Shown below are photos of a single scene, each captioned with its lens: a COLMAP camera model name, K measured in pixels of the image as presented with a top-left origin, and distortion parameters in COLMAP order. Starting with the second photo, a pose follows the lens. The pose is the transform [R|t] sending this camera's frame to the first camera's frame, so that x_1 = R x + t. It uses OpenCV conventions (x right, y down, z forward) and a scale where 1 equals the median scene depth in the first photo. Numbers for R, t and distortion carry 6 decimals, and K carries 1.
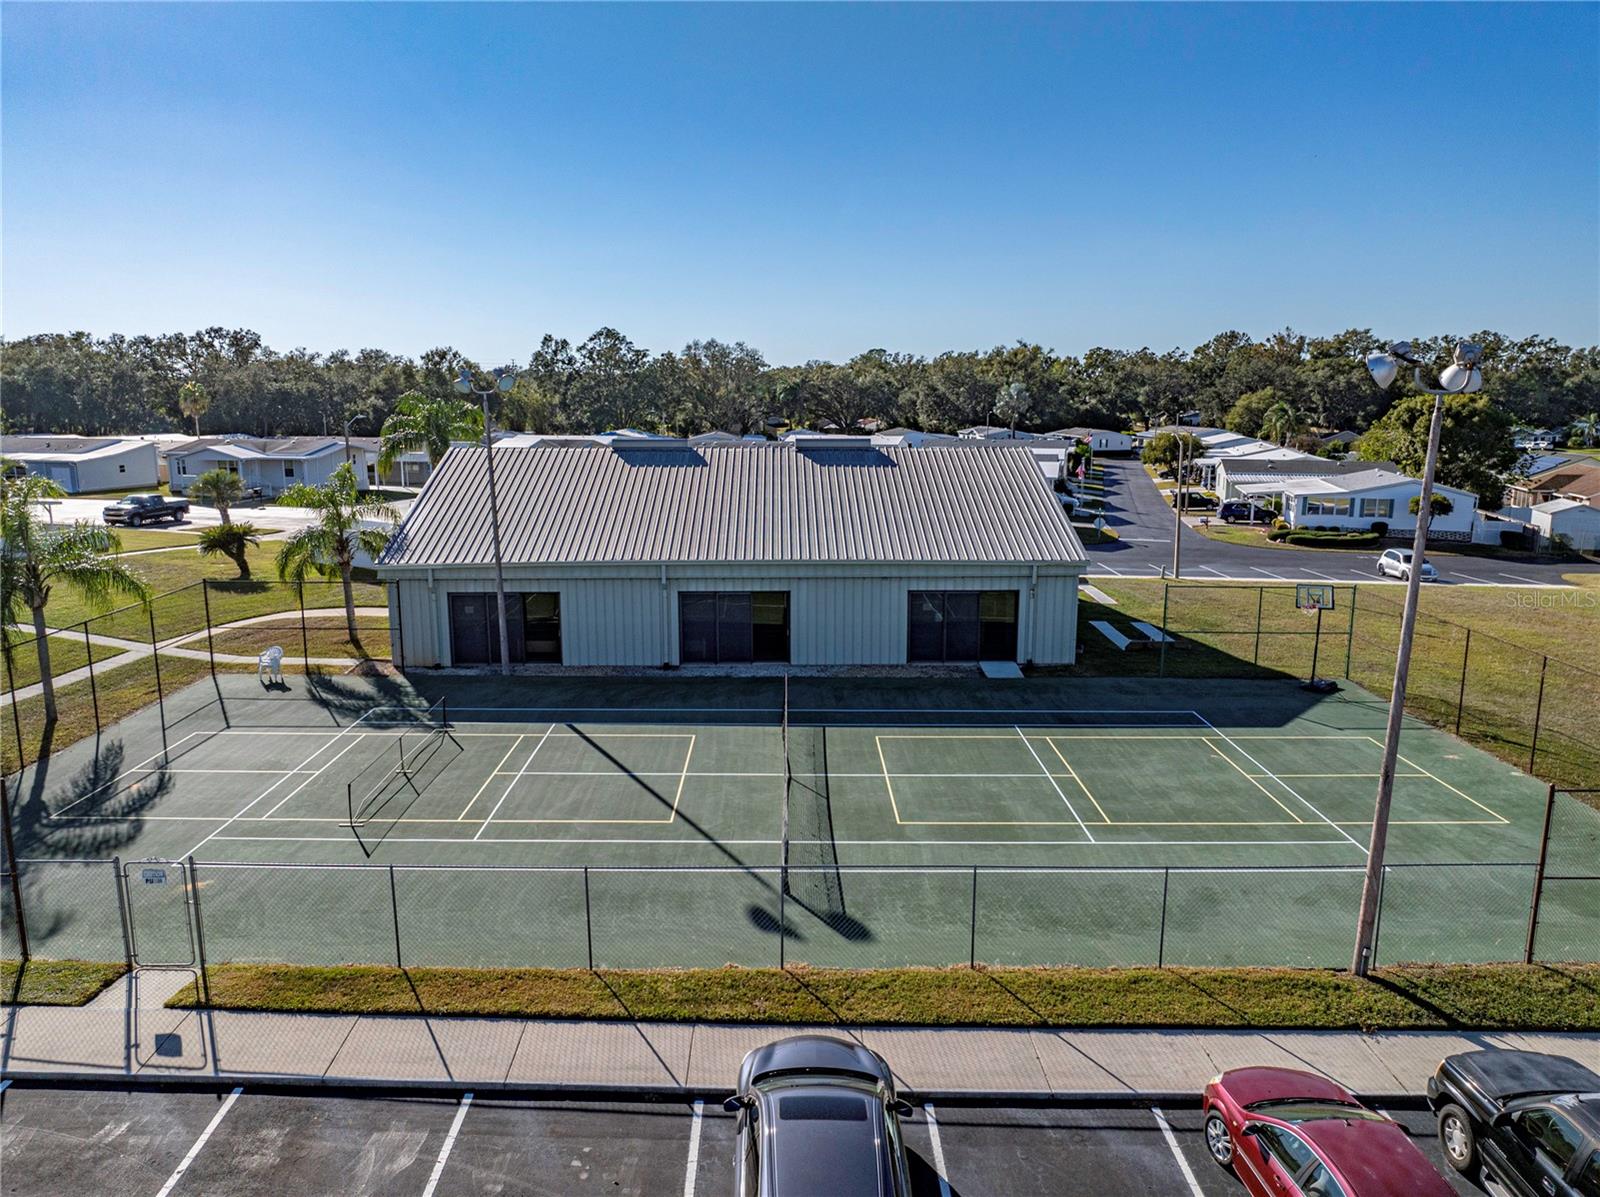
lens RADIAL K [[1129.6, 0, 798.5], [0, 1129.6, 599.6], [0, 0, 1]] dist [-0.041498, 0.031190]
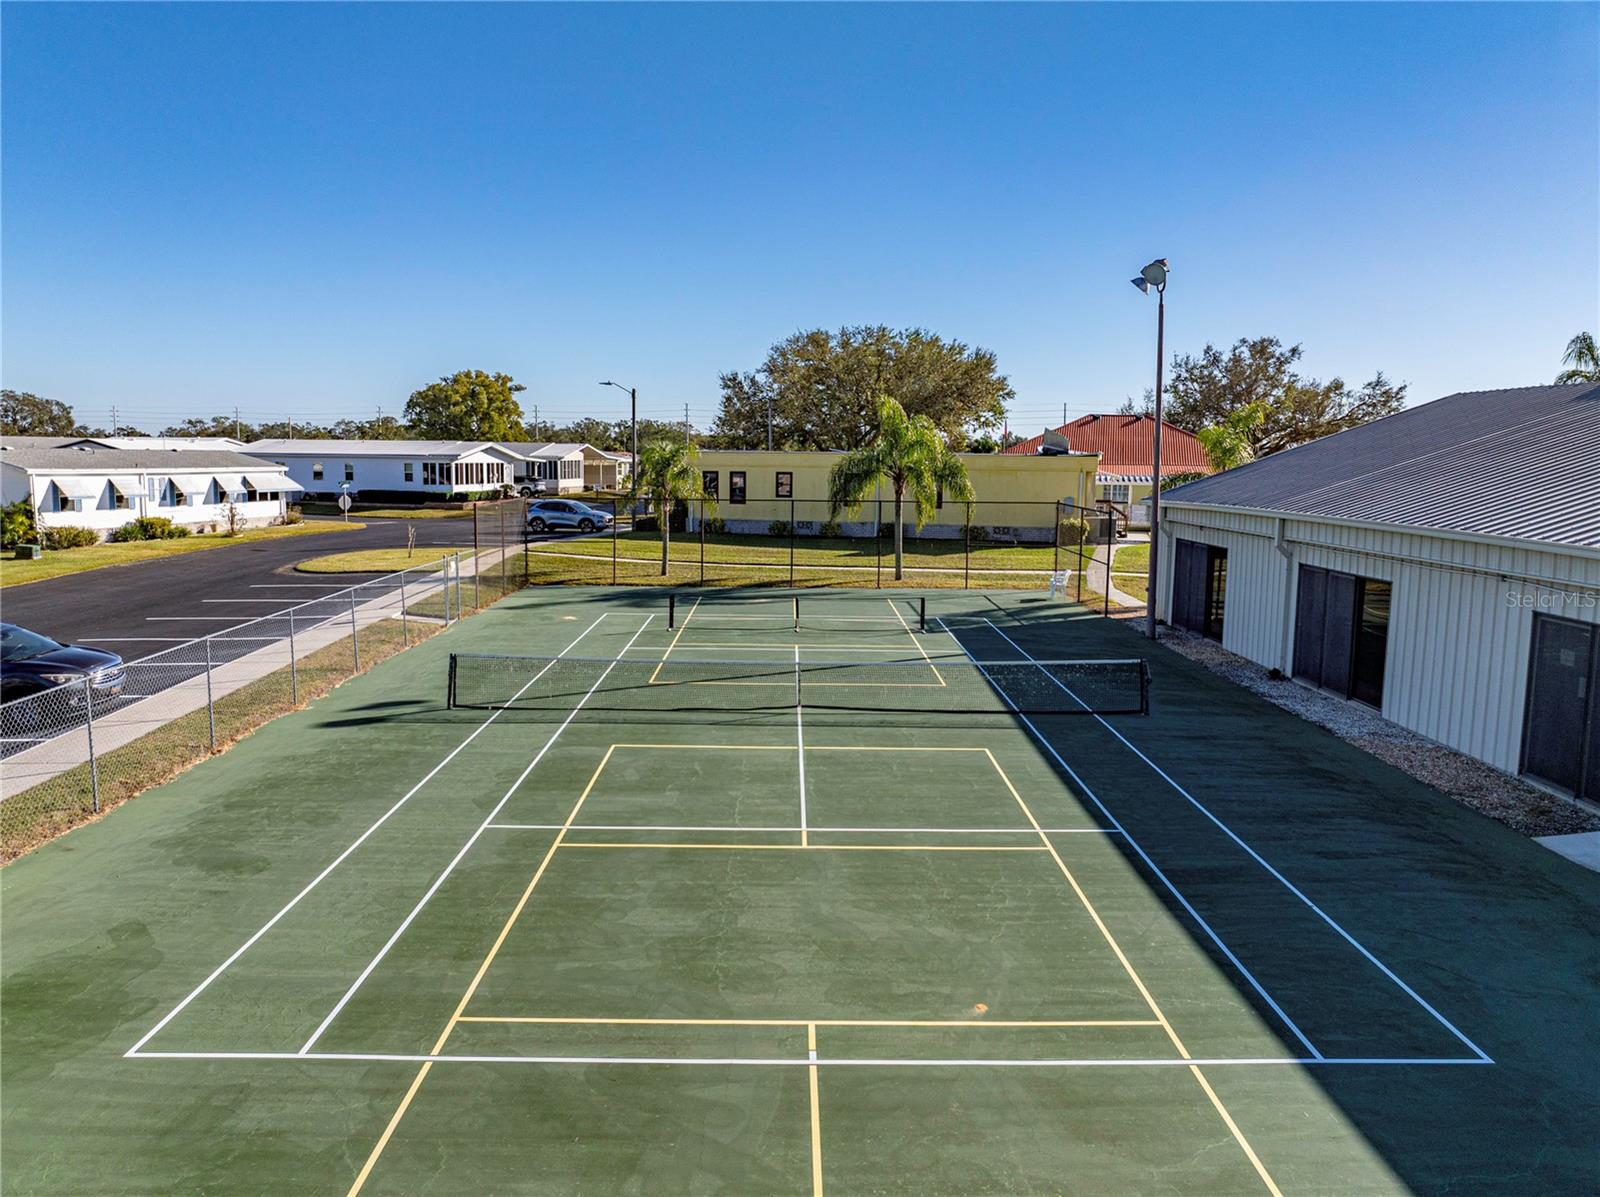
lens RADIAL K [[1129.6, 0, 797.3], [0, 1129.6, 599.9], [0, 0, 1]] dist [-0.041498, 0.031190]
pose [[-0.002504, 0.130904, -0.991392, 0.726119], [-0.194729, 0.972353, 0.128882, -0.017006], [0.980854, 0.193376, 0.023056, 0.951822]]
